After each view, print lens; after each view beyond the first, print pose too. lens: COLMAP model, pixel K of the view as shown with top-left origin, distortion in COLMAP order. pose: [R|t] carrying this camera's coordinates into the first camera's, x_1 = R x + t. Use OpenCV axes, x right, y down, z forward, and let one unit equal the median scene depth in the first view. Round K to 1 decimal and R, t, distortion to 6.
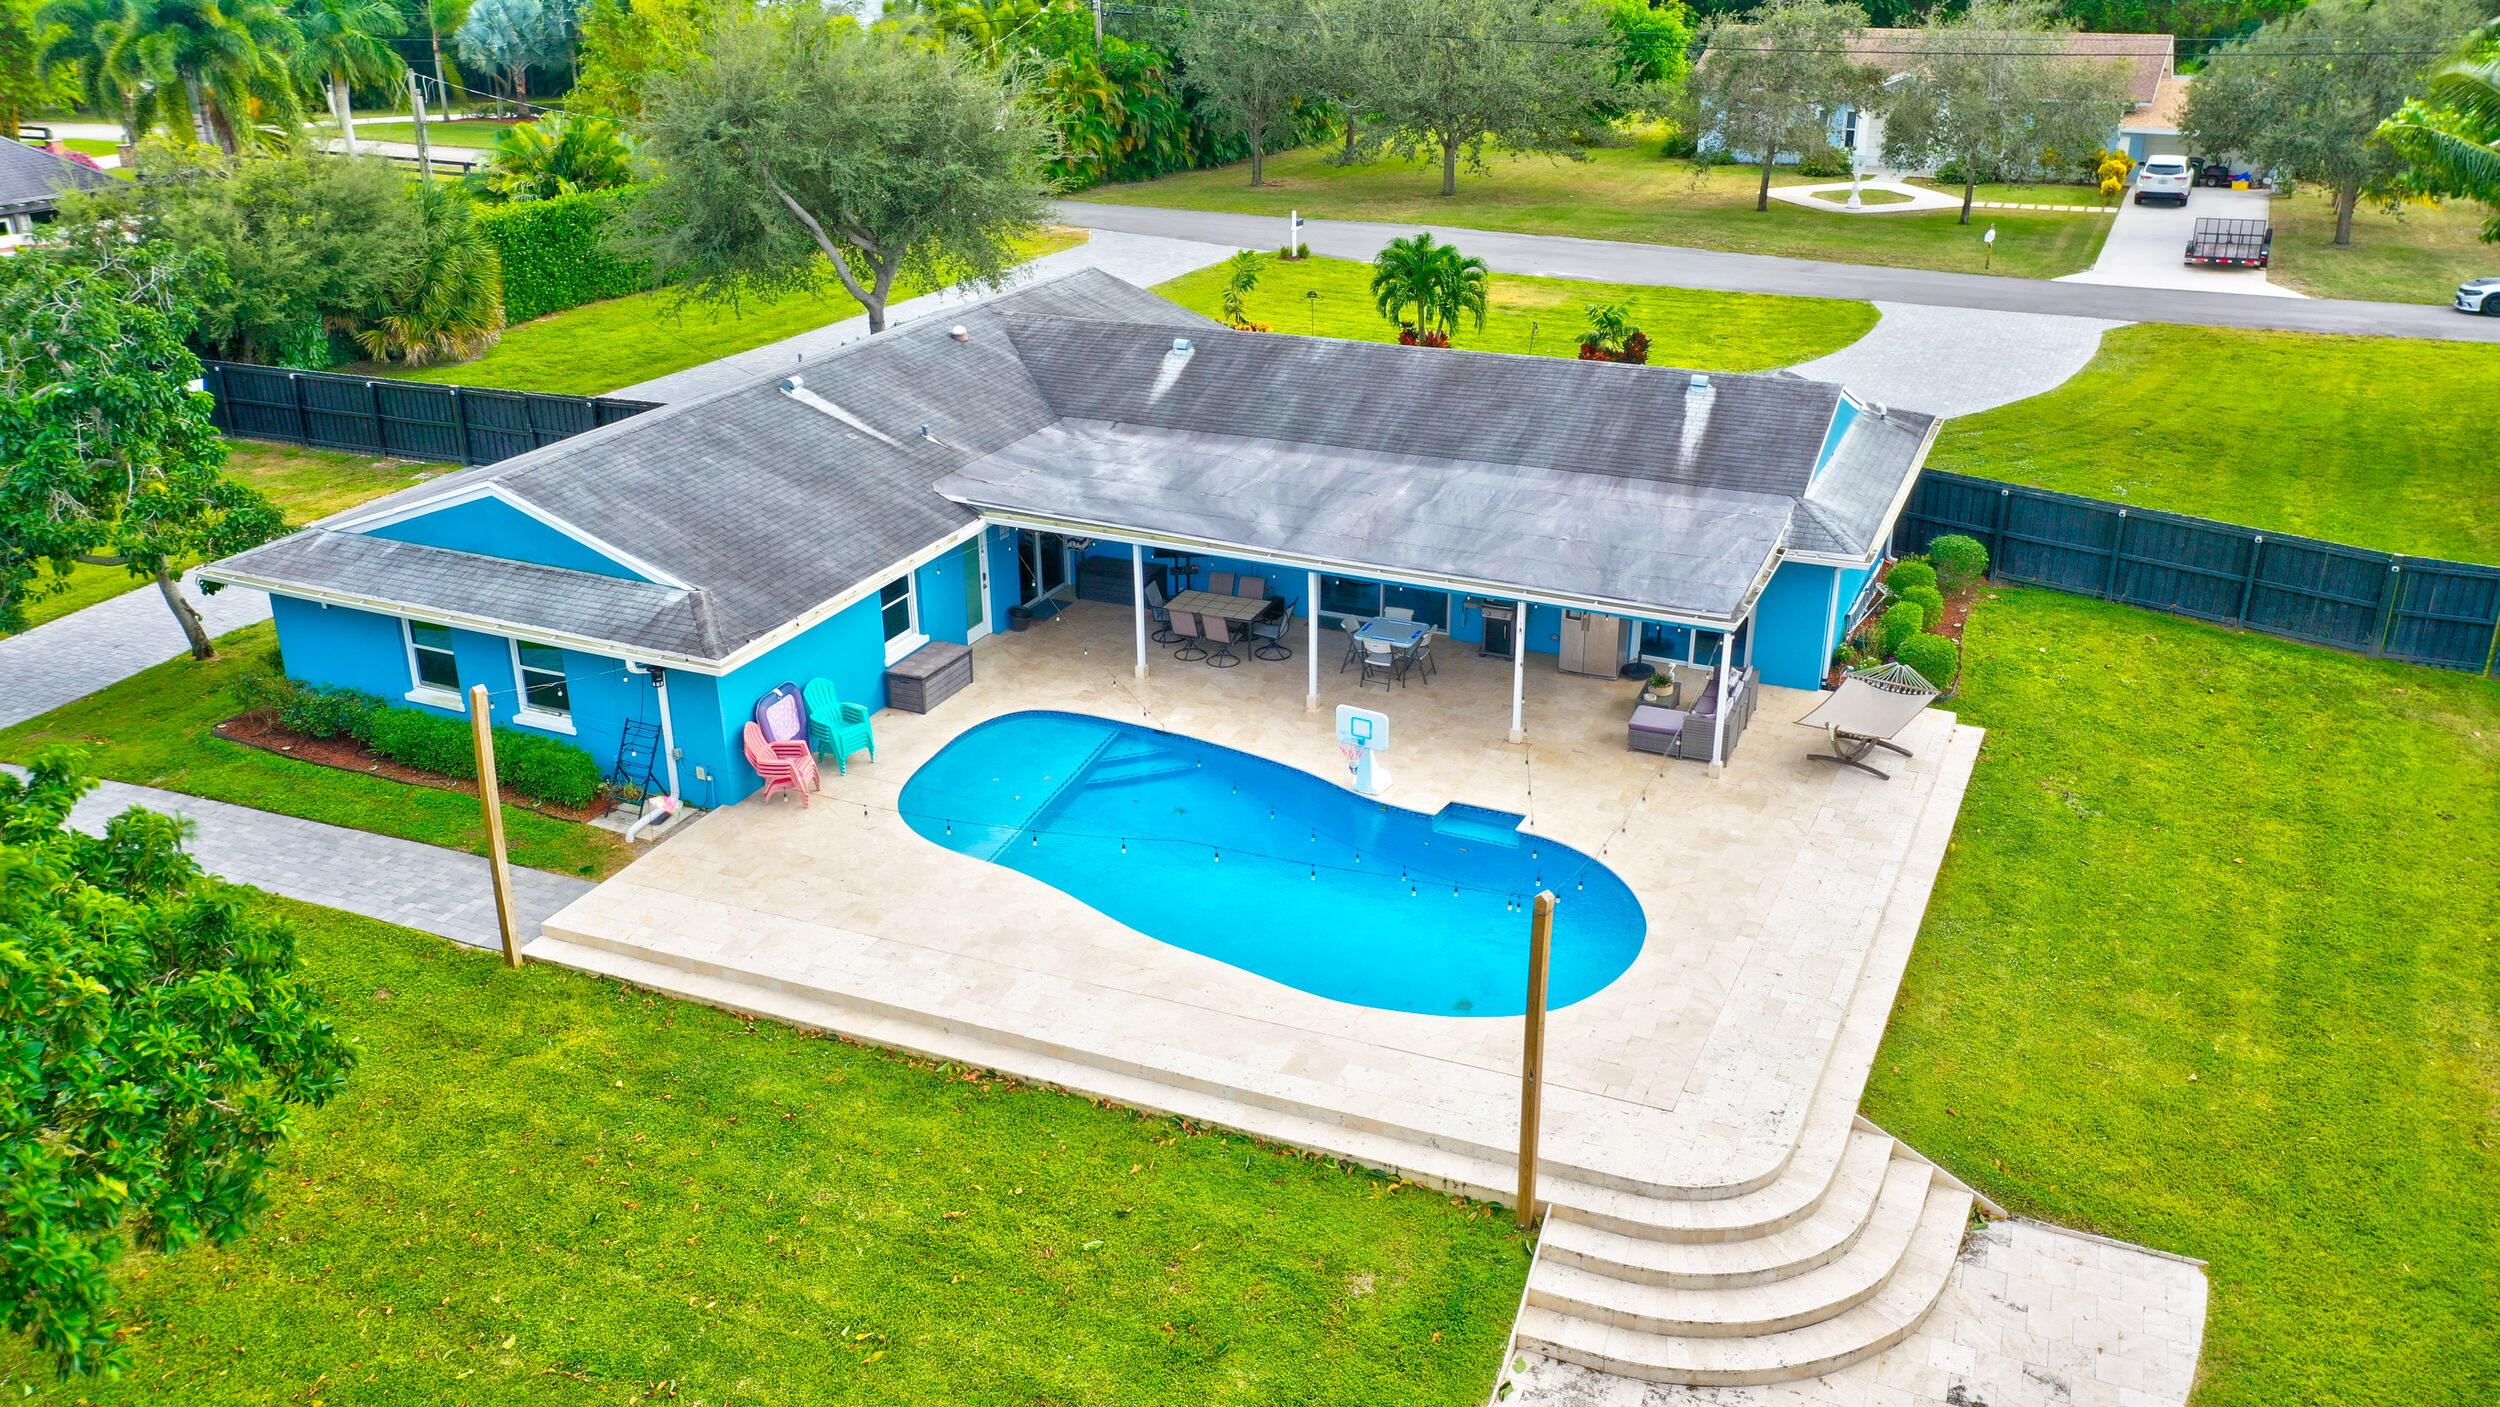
lens RADIAL K [[1985.2, 0, 1250.0], [0, 1985.2, 703.5], [0, 0, 1]] dist [-0.003412, -0.002506]
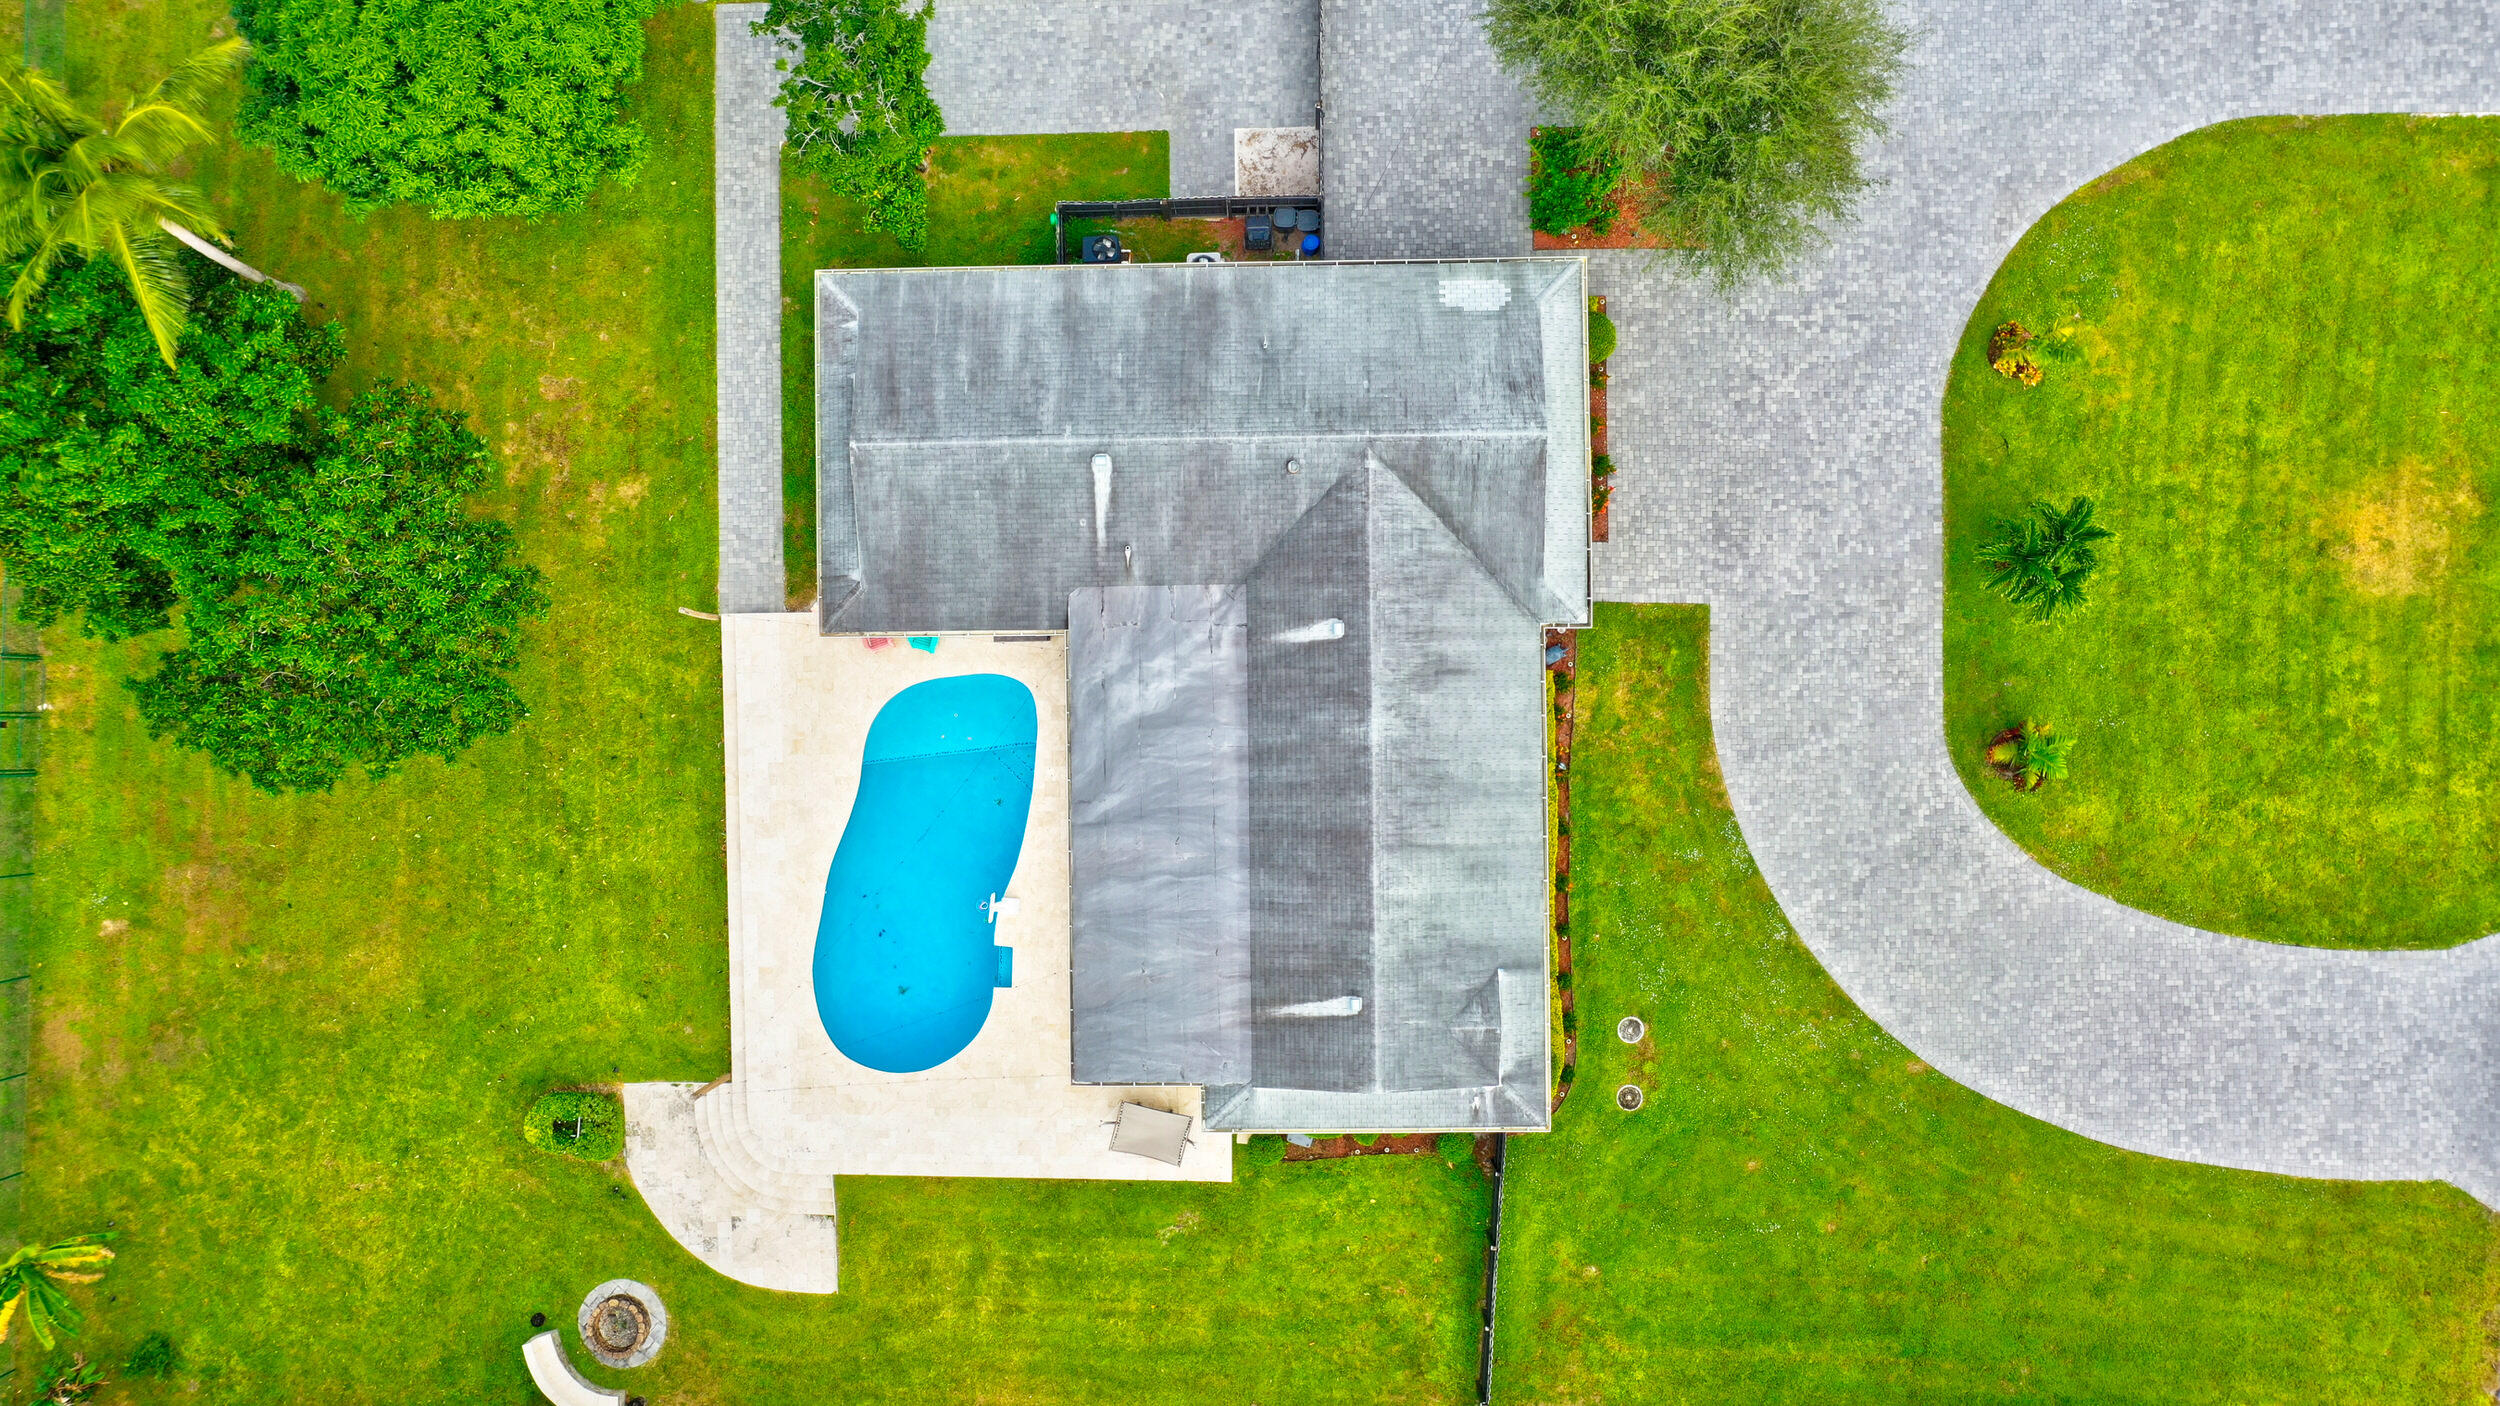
lens RADIAL K [[1939.0, 0, 1241.0], [0, 1939.0, 704.5], [0, 0, 1]] dist [0.002069, -0.004835]
pose [[0.421722, 0.906626, -0.013404, 0.003399], [-0.328630, 0.166609, 0.929647, -1.732996], [0.845076, -0.387648, 0.368207, 0.532293]]
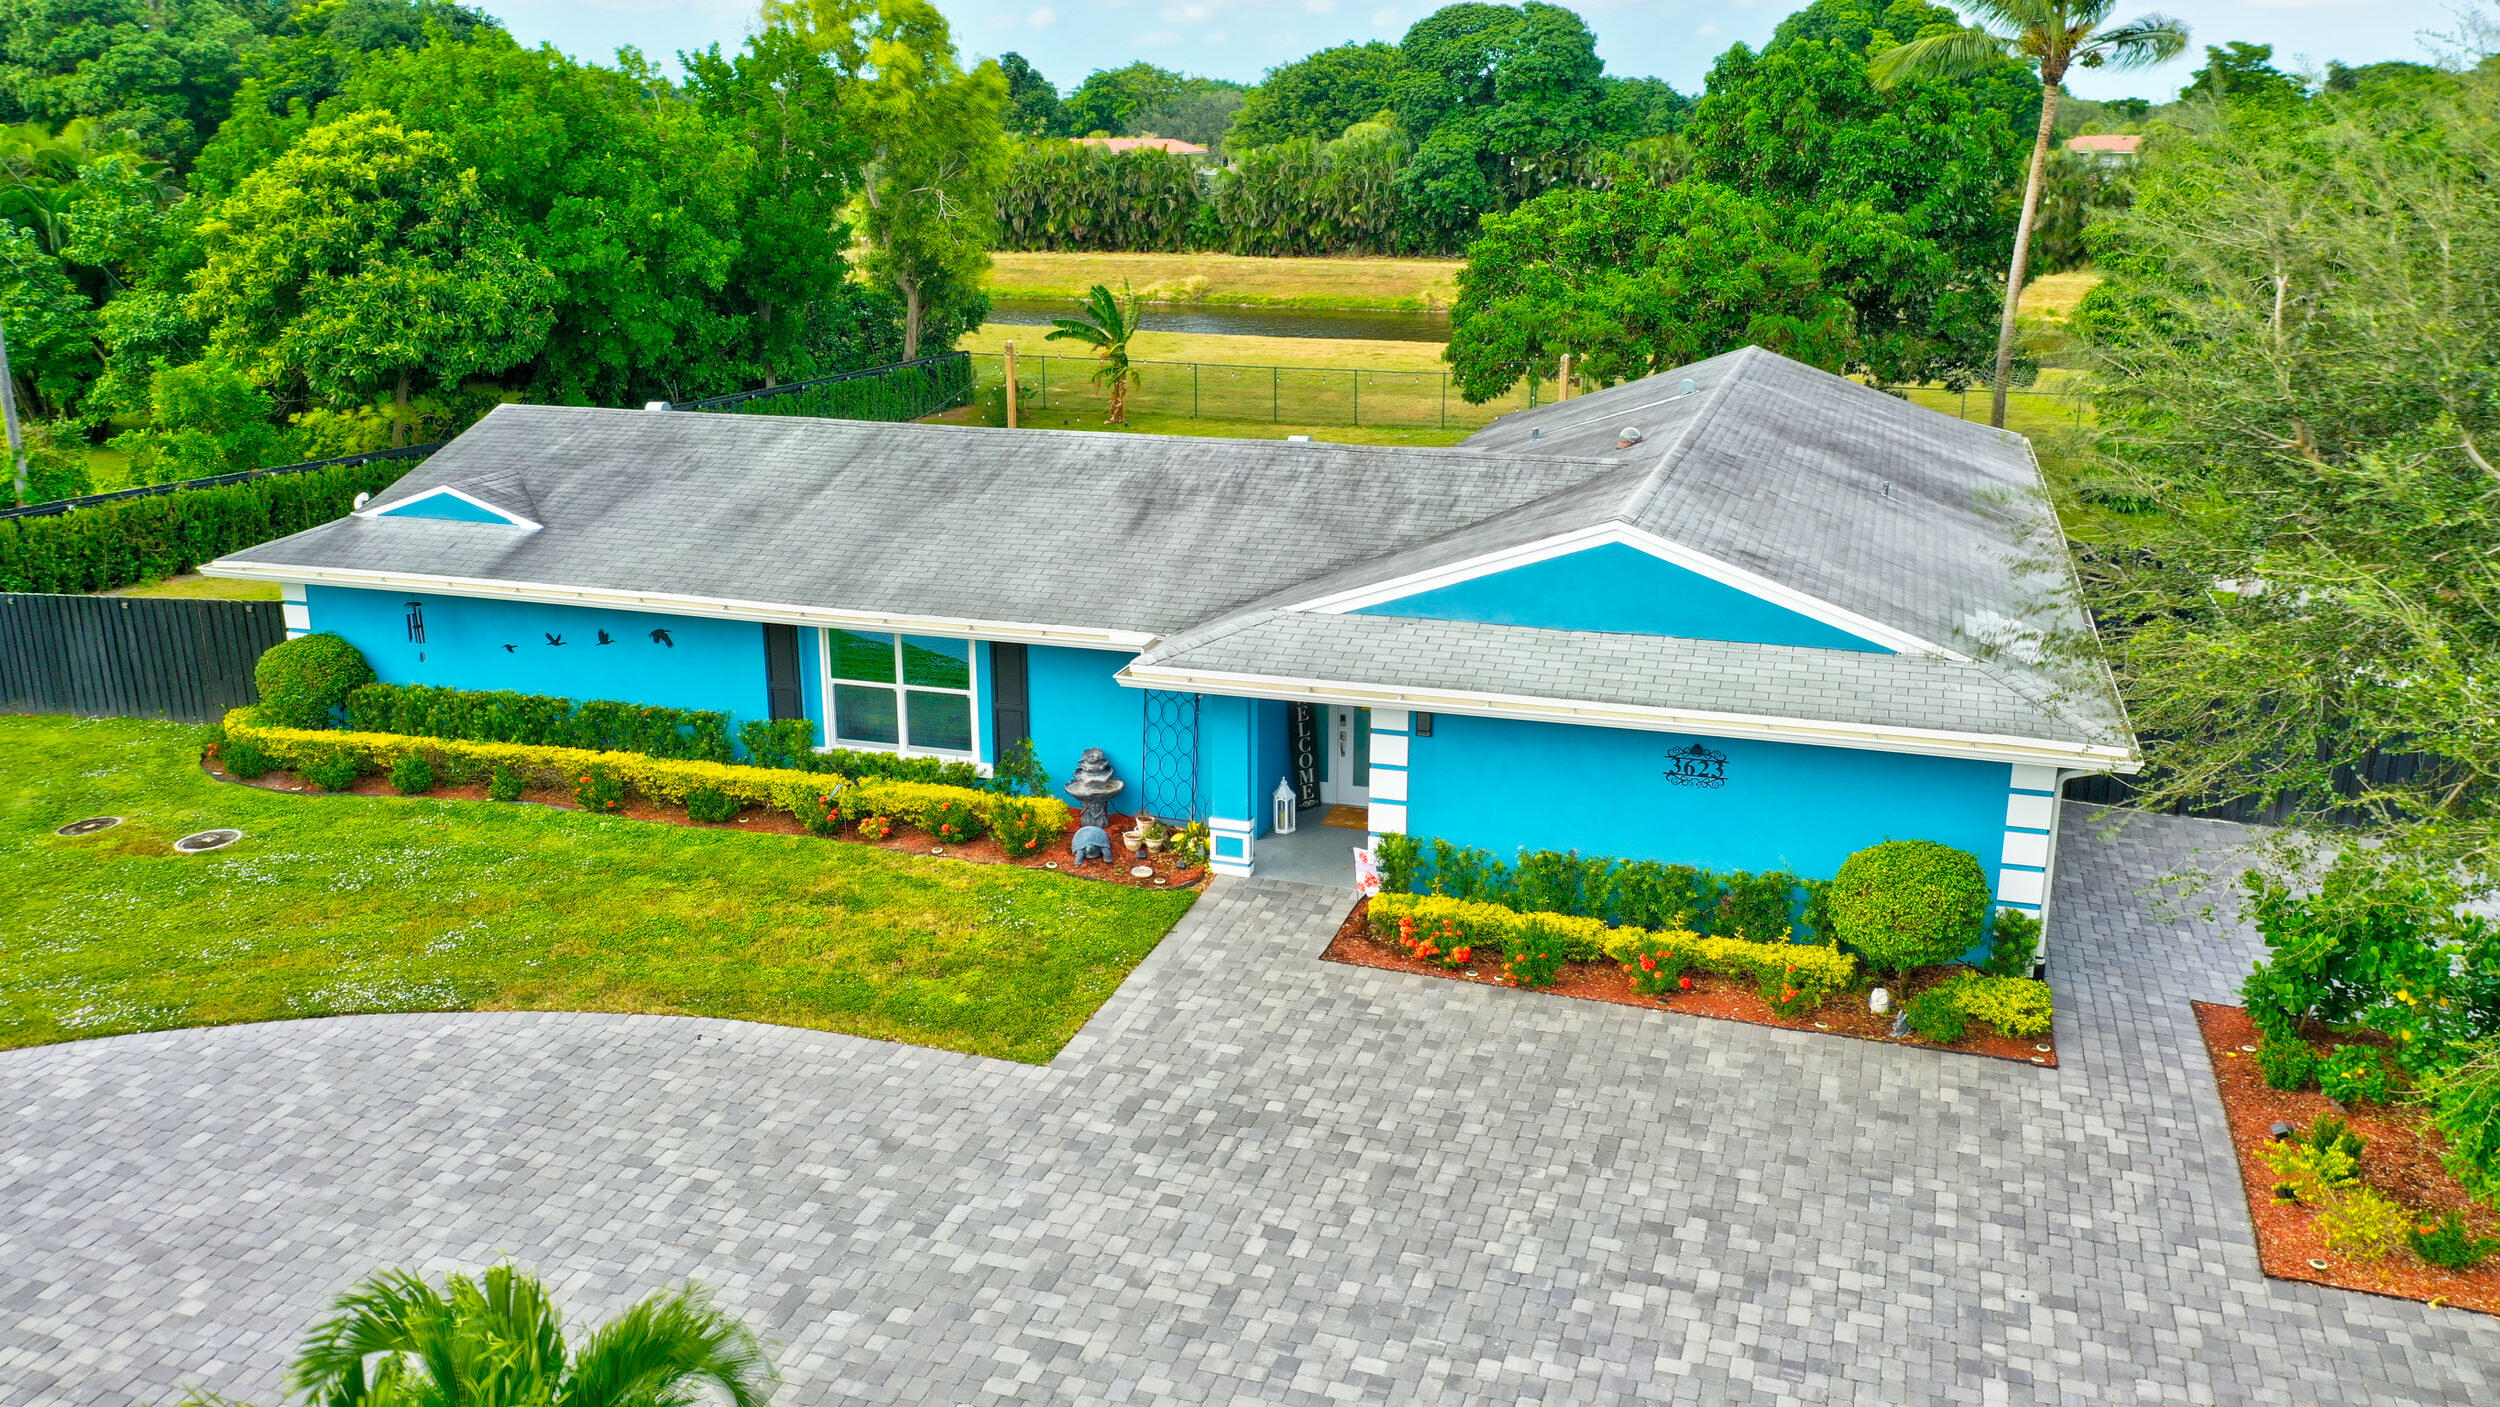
lens RADIAL K [[1970.7, 0, 1250.0], [0, 1970.7, 703.5], [0, 0, 1]] dist [0.002483, -0.006176]
pose [[-0.994030, 0.039768, -0.101606, 0.072428], [-0.032868, 0.778826, 0.626379, -0.680207], [0.104043, 0.625978, -0.772869, 1.986586]]
